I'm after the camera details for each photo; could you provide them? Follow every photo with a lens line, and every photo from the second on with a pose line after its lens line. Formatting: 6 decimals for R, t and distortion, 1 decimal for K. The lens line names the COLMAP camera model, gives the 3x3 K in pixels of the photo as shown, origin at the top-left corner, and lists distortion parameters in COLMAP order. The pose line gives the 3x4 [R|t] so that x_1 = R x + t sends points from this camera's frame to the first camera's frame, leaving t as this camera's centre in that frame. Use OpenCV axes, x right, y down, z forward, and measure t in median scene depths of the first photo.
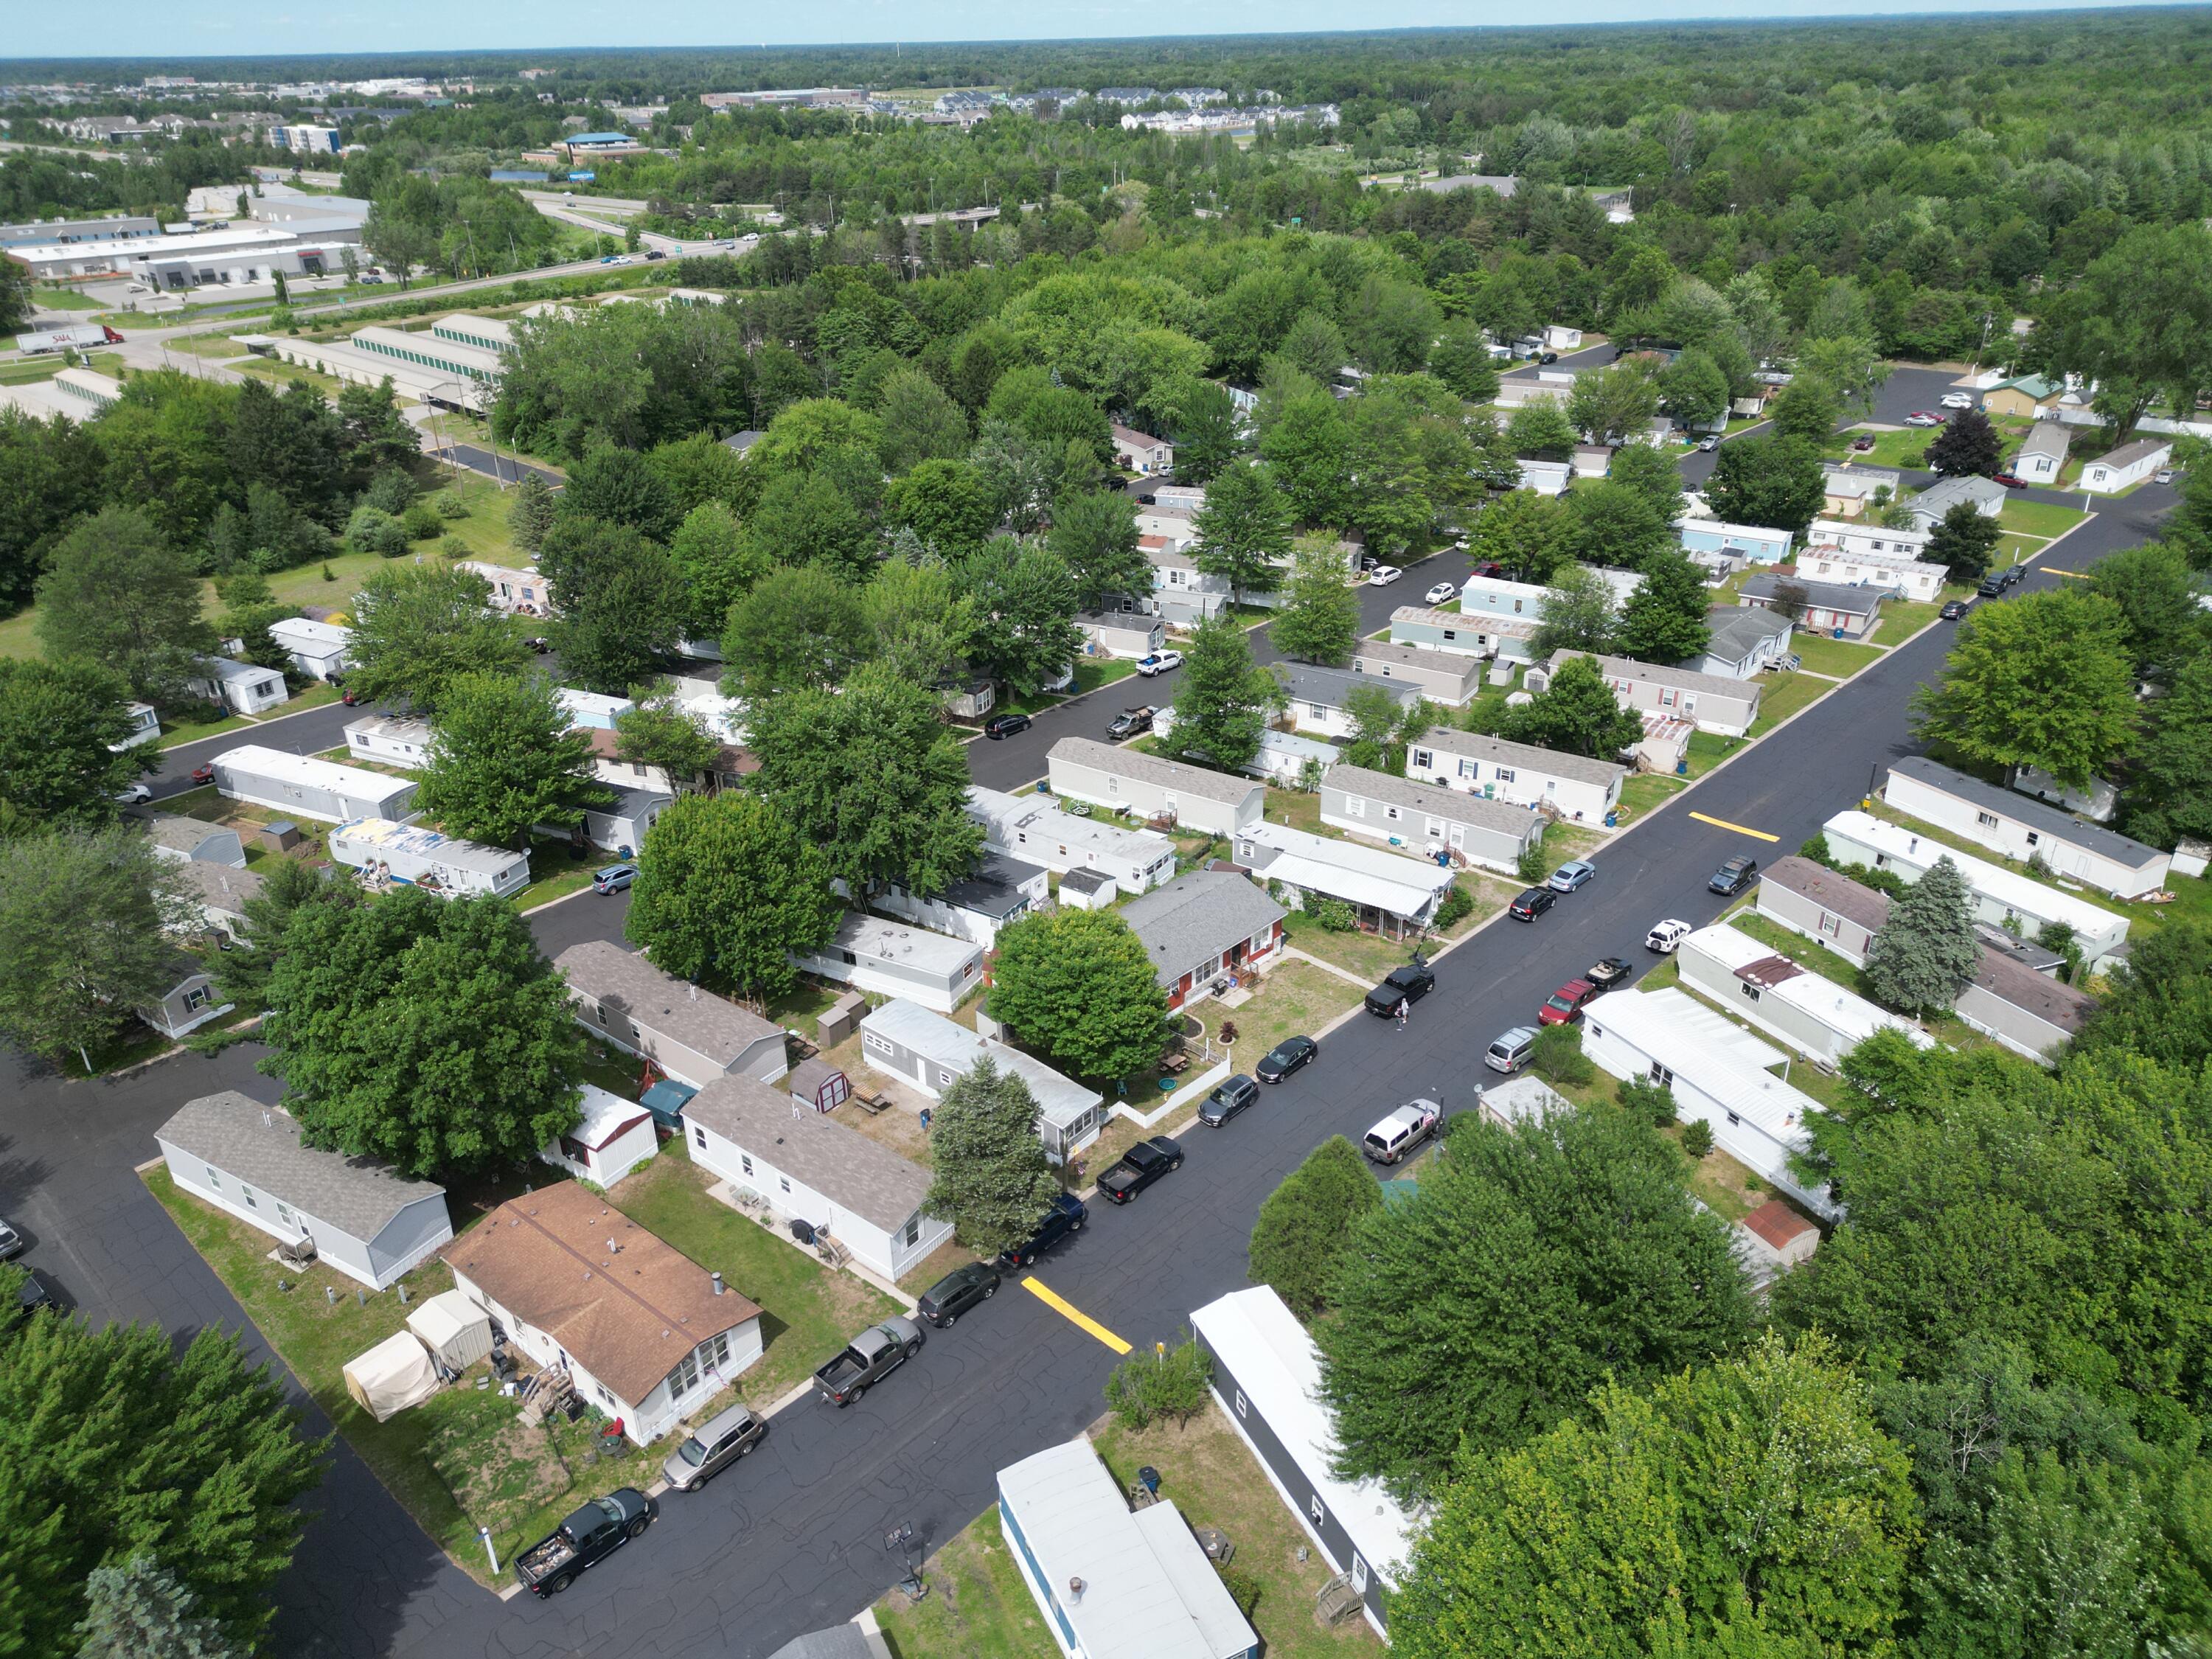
lens RADIAL K [[1541.7, 0, 1106.0], [0, 1541.7, 829.5], [0, 0, 1]] dist [0.073033, -0.070822]
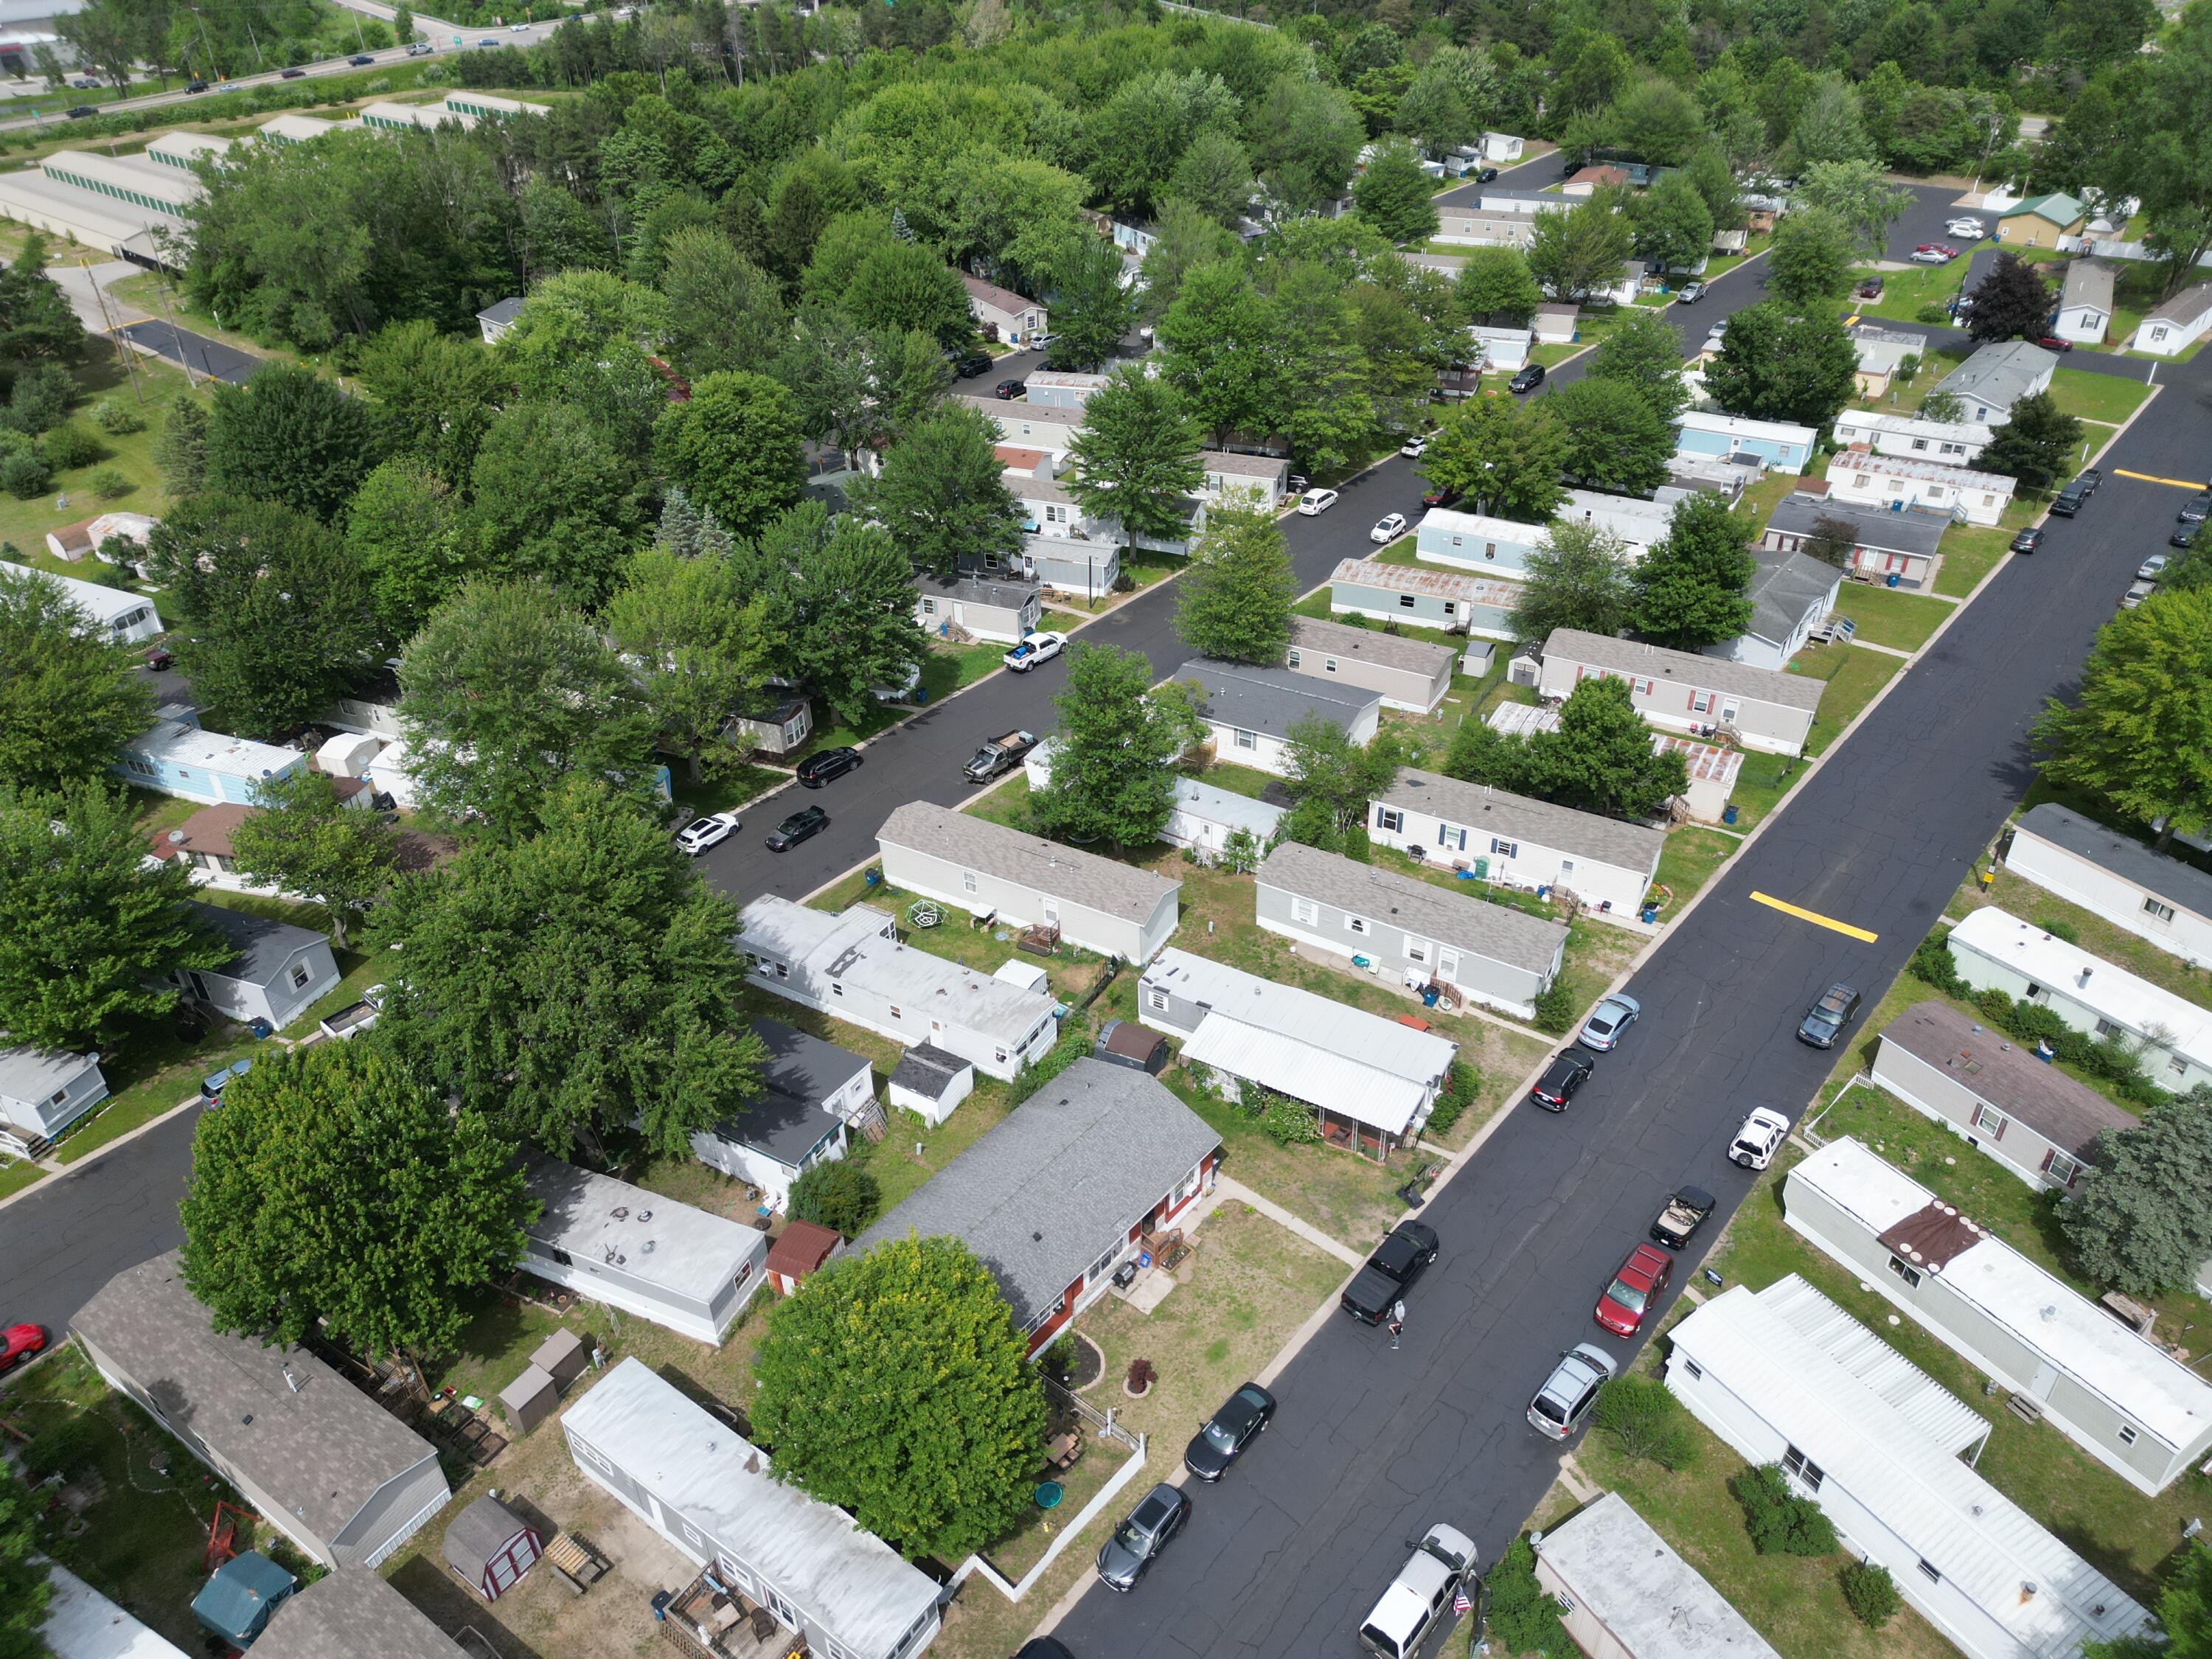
lens RADIAL K [[1541.7, 0, 1106.0], [0, 1541.7, 829.5], [0, 0, 1]] dist [0.073033, -0.070822]
pose [[0.997436, -0.041690, 0.058164, 0.022489], [0.034171, 0.991598, 0.124765, -0.115849], [-0.062876, -0.122458, 0.990480, 0.234028]]
